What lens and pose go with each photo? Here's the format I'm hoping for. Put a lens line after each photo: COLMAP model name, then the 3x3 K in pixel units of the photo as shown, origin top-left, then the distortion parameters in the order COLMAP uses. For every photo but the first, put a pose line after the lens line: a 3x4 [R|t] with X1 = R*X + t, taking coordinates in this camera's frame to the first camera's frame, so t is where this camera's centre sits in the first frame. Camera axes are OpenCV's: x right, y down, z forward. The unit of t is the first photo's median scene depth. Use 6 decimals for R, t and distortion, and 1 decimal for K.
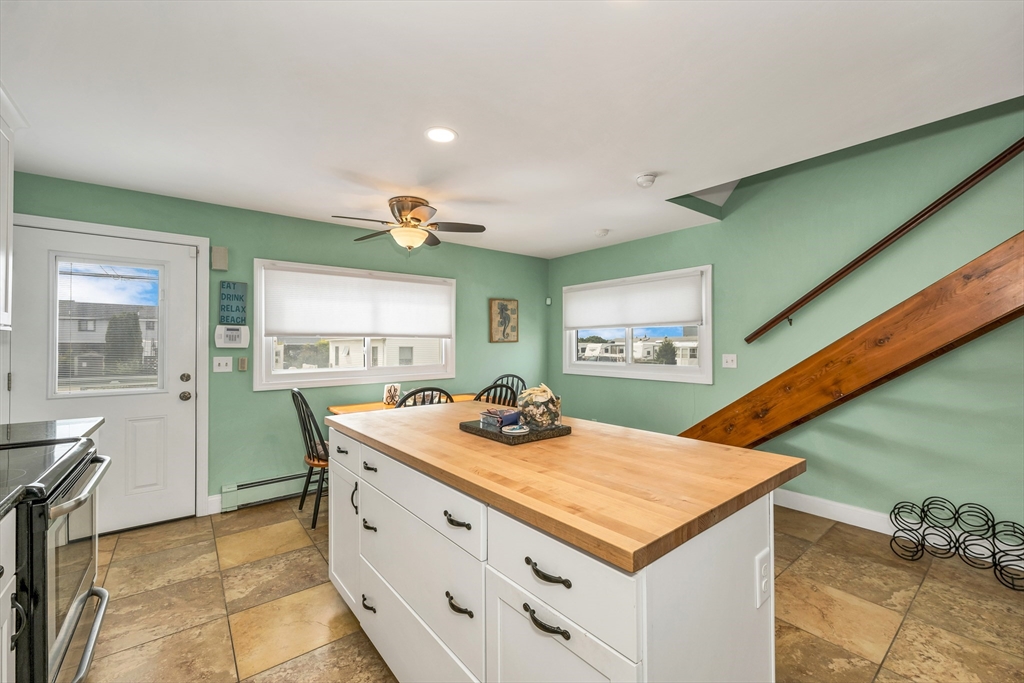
lens RADIAL K [[417.2, 0, 510.7], [0, 417.2, 342.6], [0, 0, 1]] dist [0.001677, -0.000570]
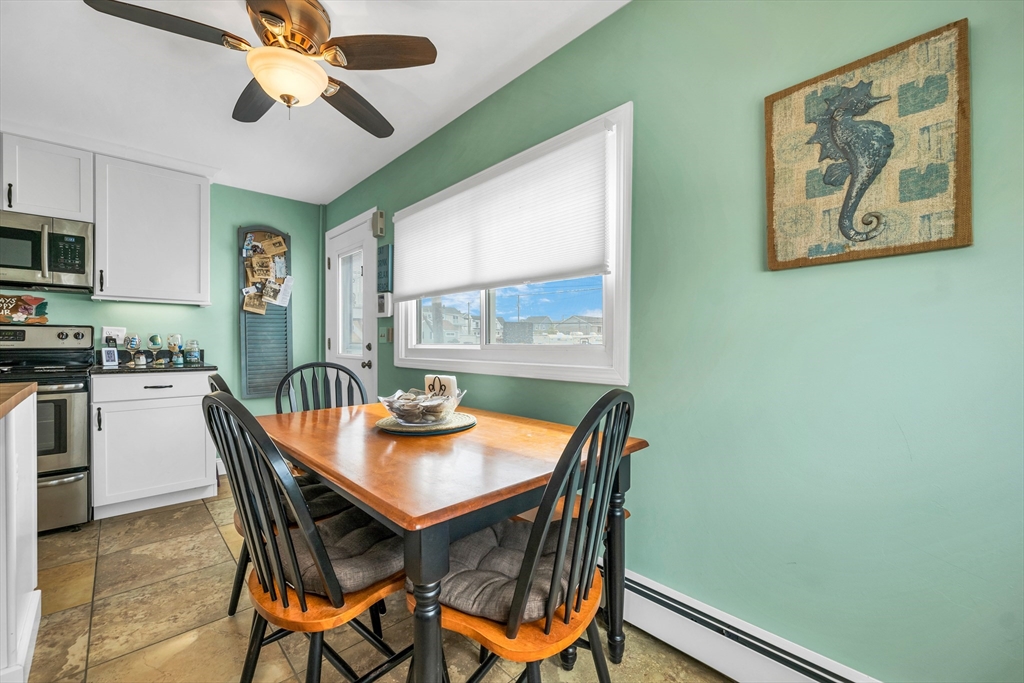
lens RADIAL K [[417.2, 0, 510.7], [0, 417.2, 342.6], [0, 0, 1]] dist [0.001677, -0.000570]
pose [[0.089889, 0.007954, -0.995920, 0.284981], [0.001854, 0.999965, 0.008154, 0.062229], [0.995950, -0.002580, 0.089871, 1.198251]]
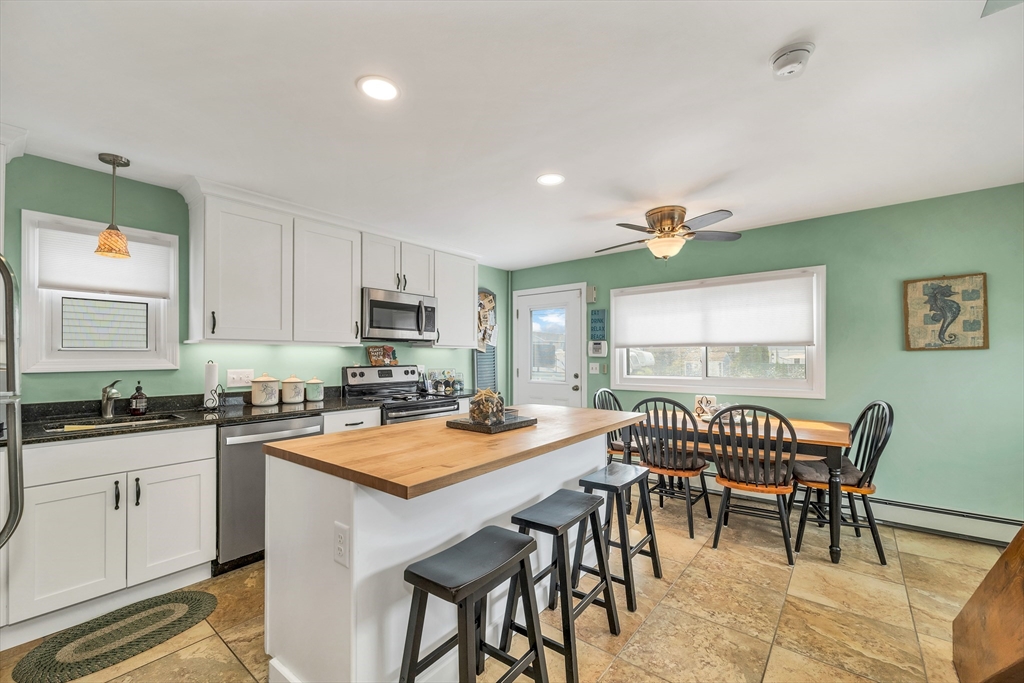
lens RADIAL K [[425.0, 0, 512.6], [0, 425.0, 352.5], [0, 0, 1]] dist [0.003661, 0.000083]
pose [[0.223381, -0.005162, -0.974718, 0.656428], [0.007482, 0.999966, -0.003581, 0.000954], [0.974702, -0.006492, 0.223412, 0.402541]]
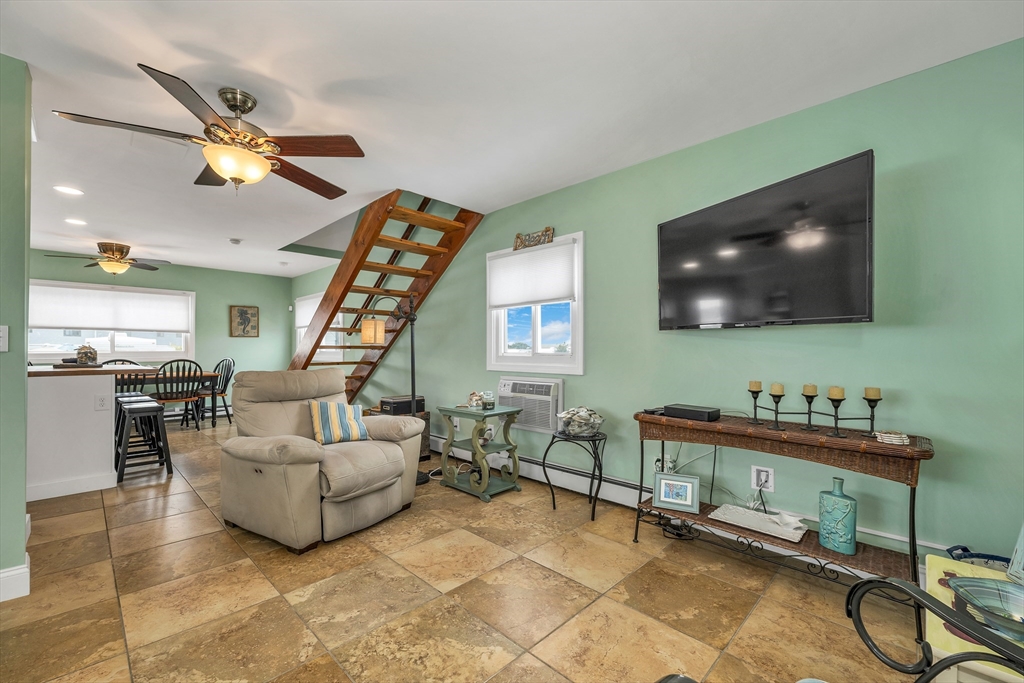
lens RADIAL K [[425.0, 0, 512.6], [0, 425.0, 352.5], [0, 0, 1]] dist [0.003661, 0.000083]
pose [[0.991867, 0.003293, 0.127234, 1.050809], [-0.004093, 0.999974, 0.006021, 0.059221], [-0.127211, -0.006492, 0.991854, -0.814054]]
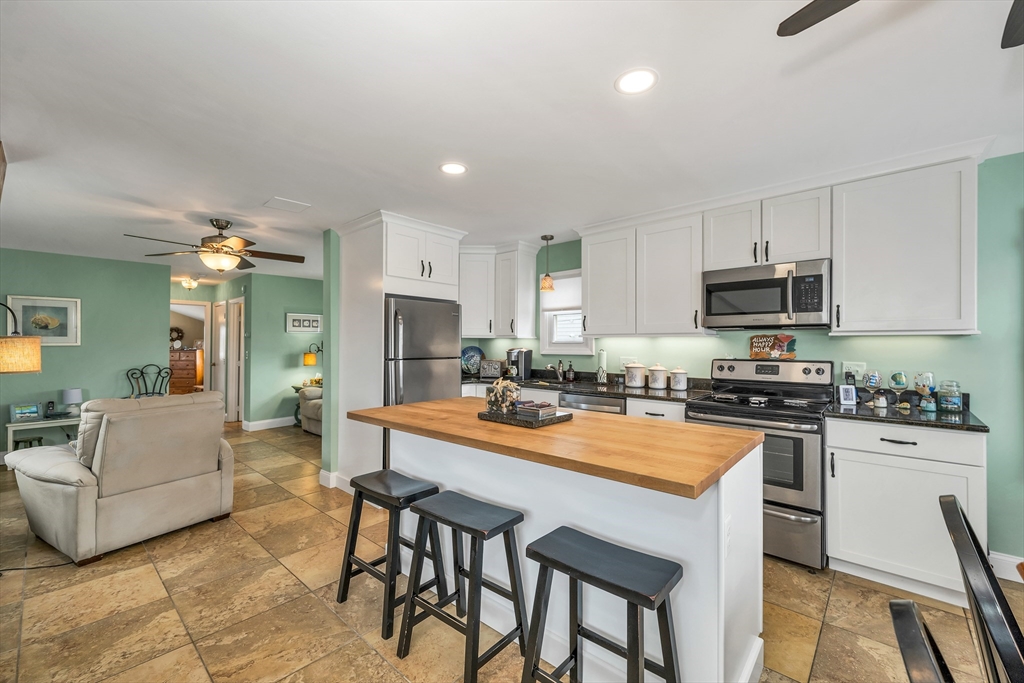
lens RADIAL K [[417.2, 0, 510.7], [0, 417.2, 342.6], [0, 0, 1]] dist [0.001677, -0.000570]
pose [[-0.984931, -0.002607, -0.172926, 0.134475], [-0.000377, 0.999916, -0.012927, 0.005621], [0.172946, -0.012668, -0.984850, 1.136421]]
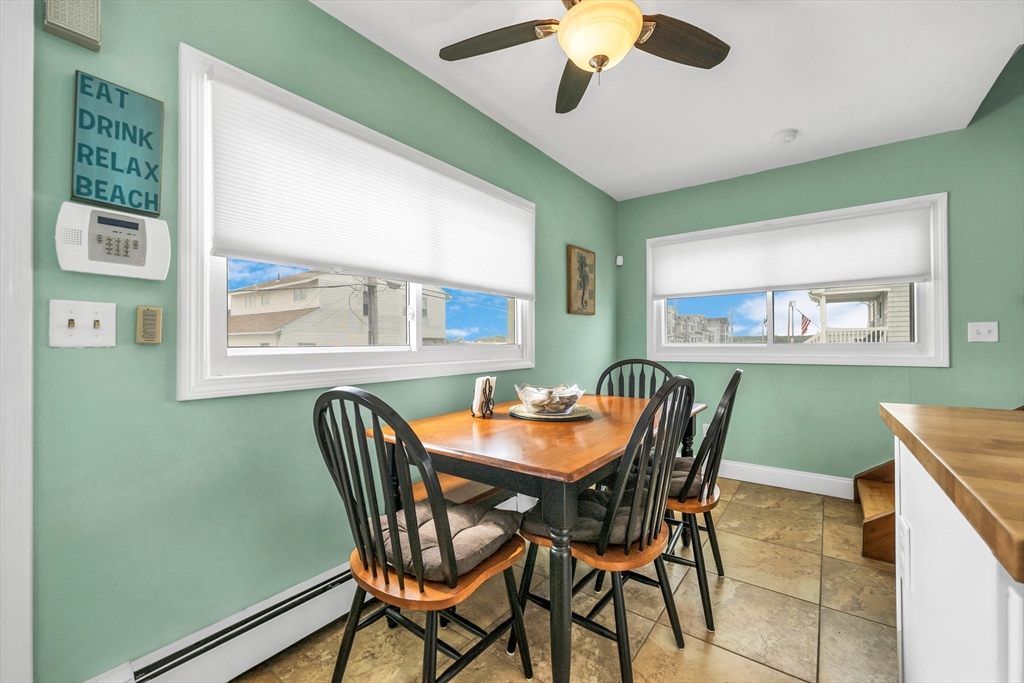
lens RADIAL K [[417.2, 0, 510.7], [0, 417.2, 342.6], [0, 0, 1]] dist [0.001677, -0.000570]
pose [[0.967816, -0.000821, 0.251656, -0.437789], [0.001011, 0.999999, -0.000629, 0.067506], [-0.251655, 0.000863, 0.967817, 0.583401]]
